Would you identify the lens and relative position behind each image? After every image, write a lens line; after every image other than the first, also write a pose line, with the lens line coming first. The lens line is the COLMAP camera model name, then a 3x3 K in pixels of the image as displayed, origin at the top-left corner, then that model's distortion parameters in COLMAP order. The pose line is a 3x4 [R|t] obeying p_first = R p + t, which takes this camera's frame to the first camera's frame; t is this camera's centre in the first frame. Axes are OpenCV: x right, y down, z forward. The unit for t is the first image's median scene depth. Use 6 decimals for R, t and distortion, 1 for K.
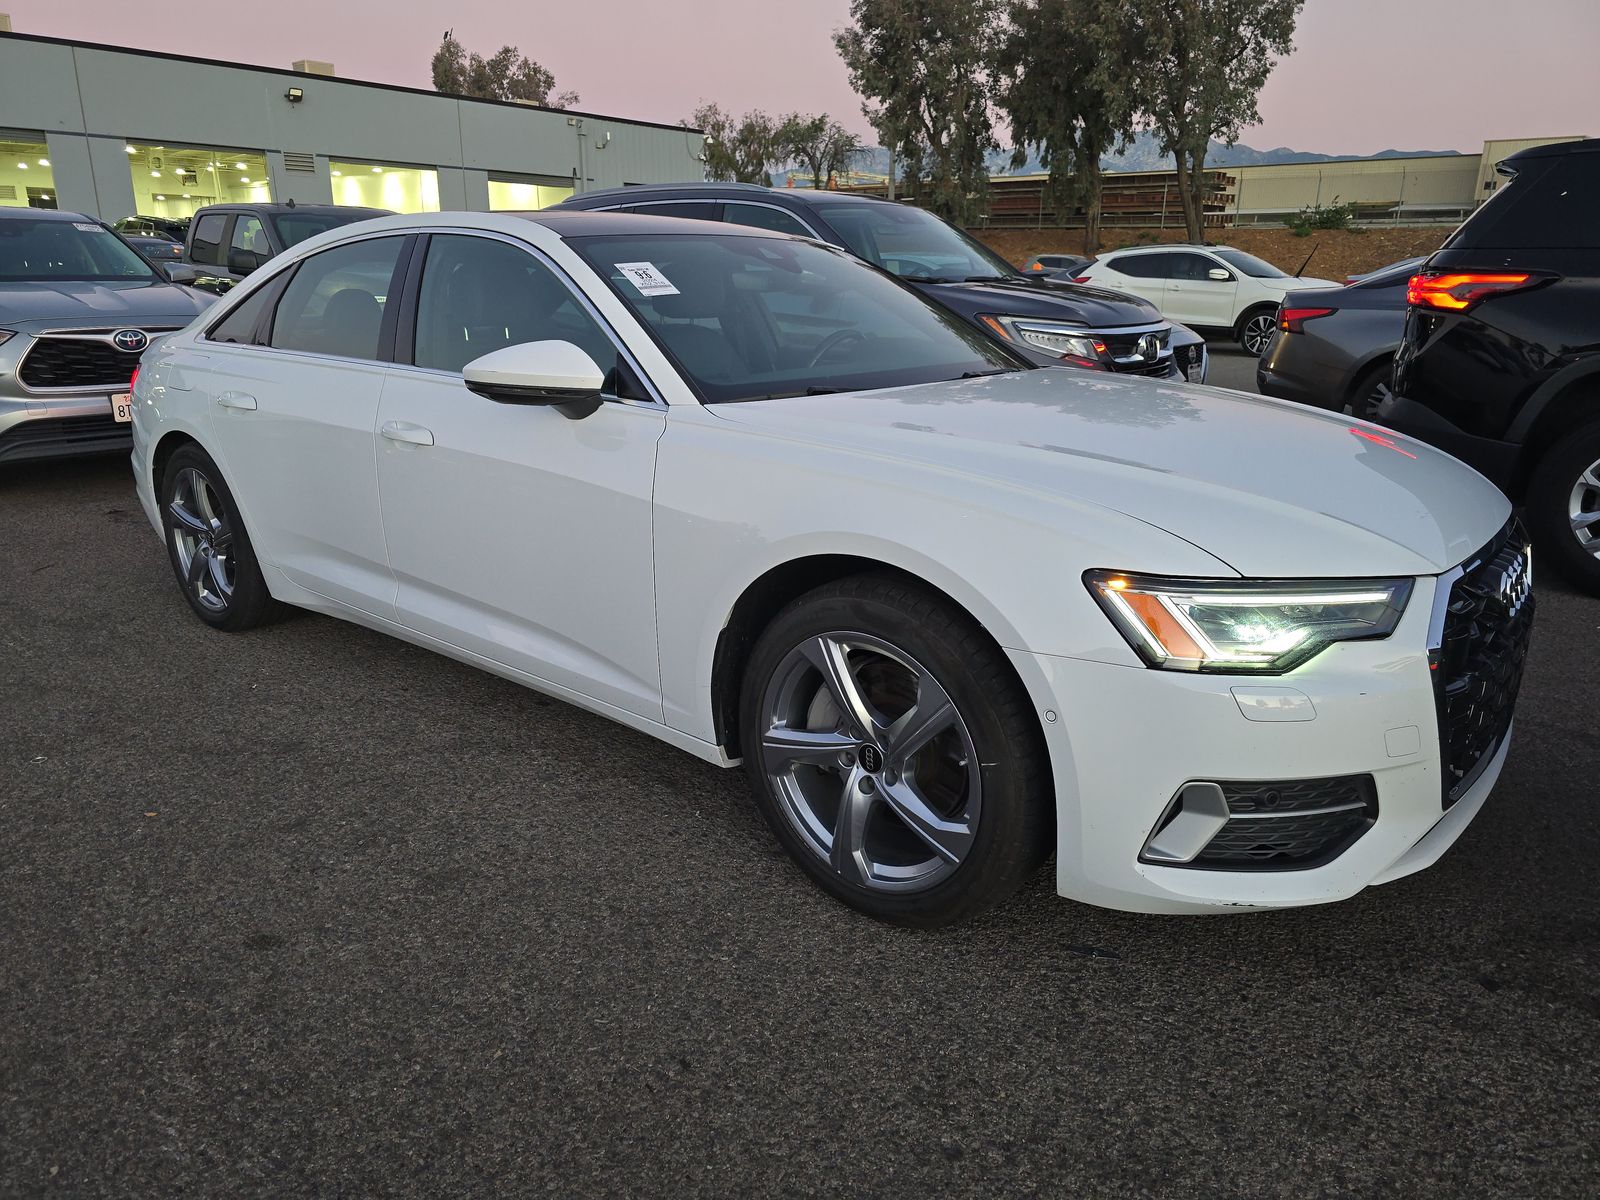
lens RADIAL K [[1046.3, 0, 793.2], [0, 1046.3, 581.5], [0, 0, 1]] dist [0.049442, -0.036640]
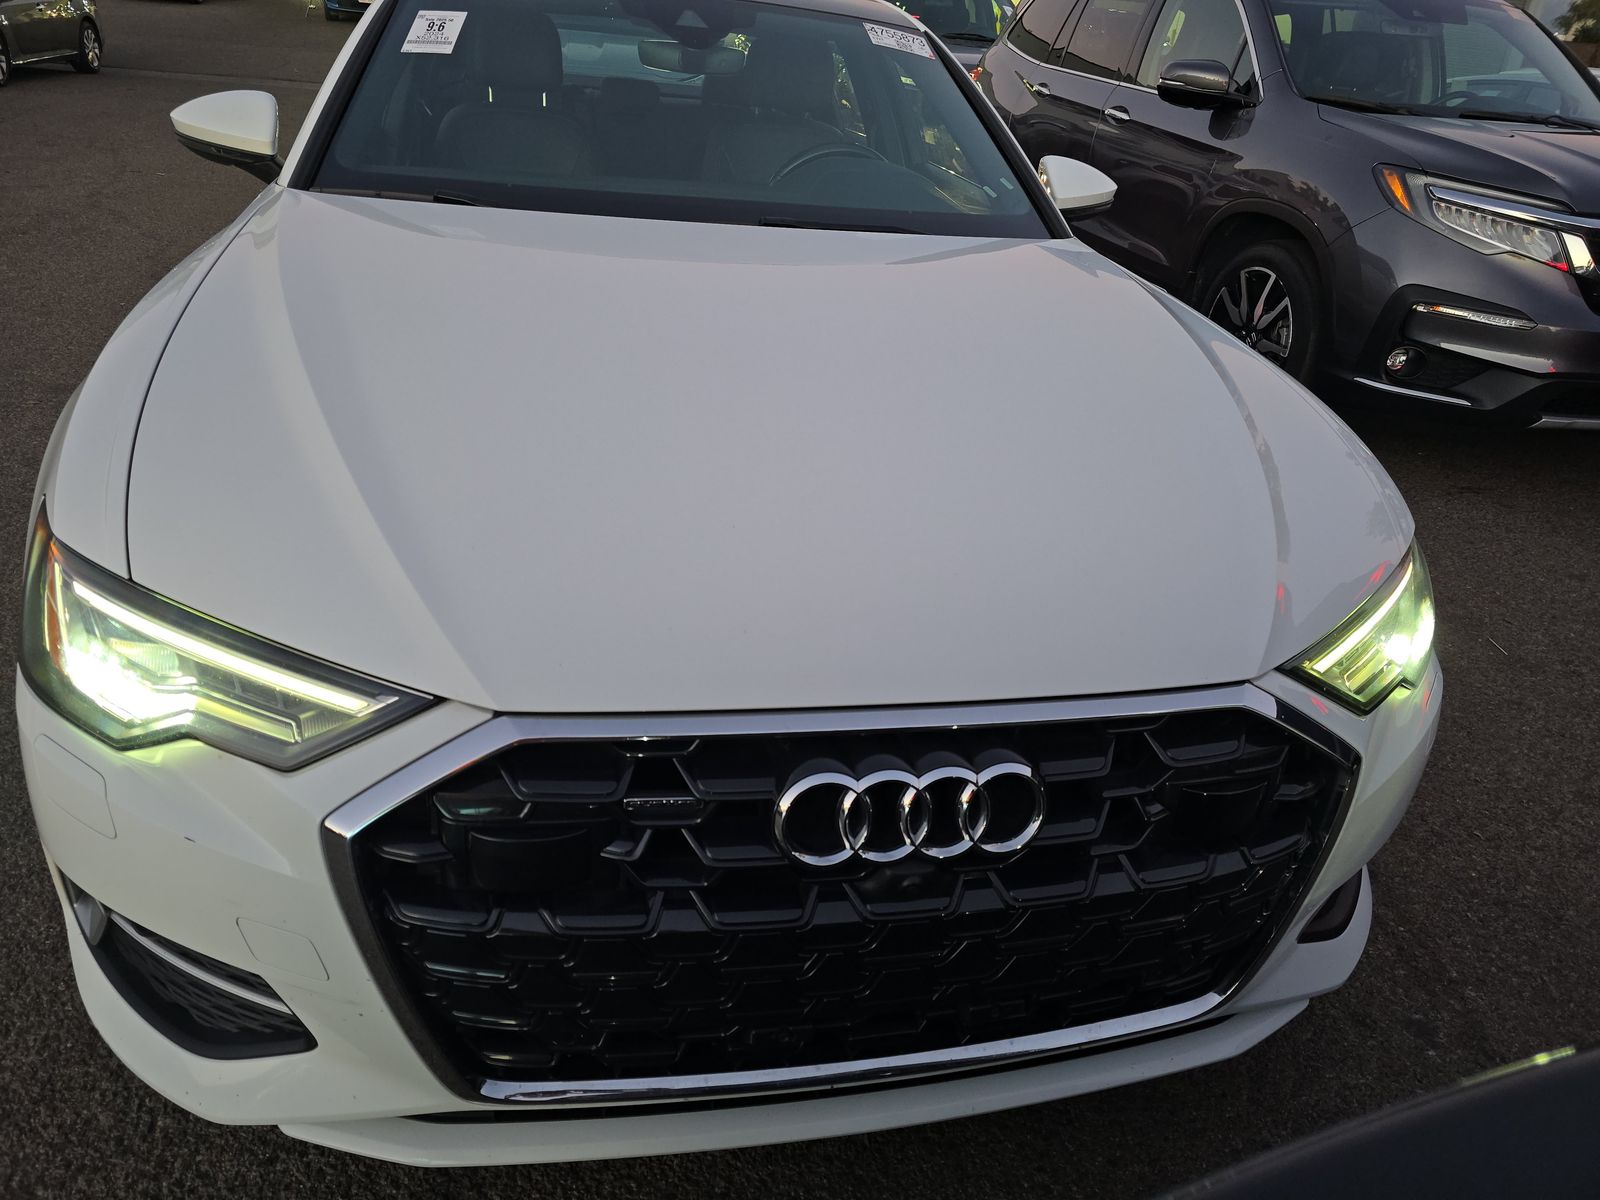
lens RADIAL K [[1046.3, 0, 793.2], [0, 1046.3, 581.5], [0, 0, 1]] dist [0.049442, -0.036640]
pose [[0.790834, 0.338445, -0.509938, 0.955680], [-0.248658, 0.939001, 0.237584, -0.223235], [0.559241, -0.061089, 0.826751, 0.659817]]
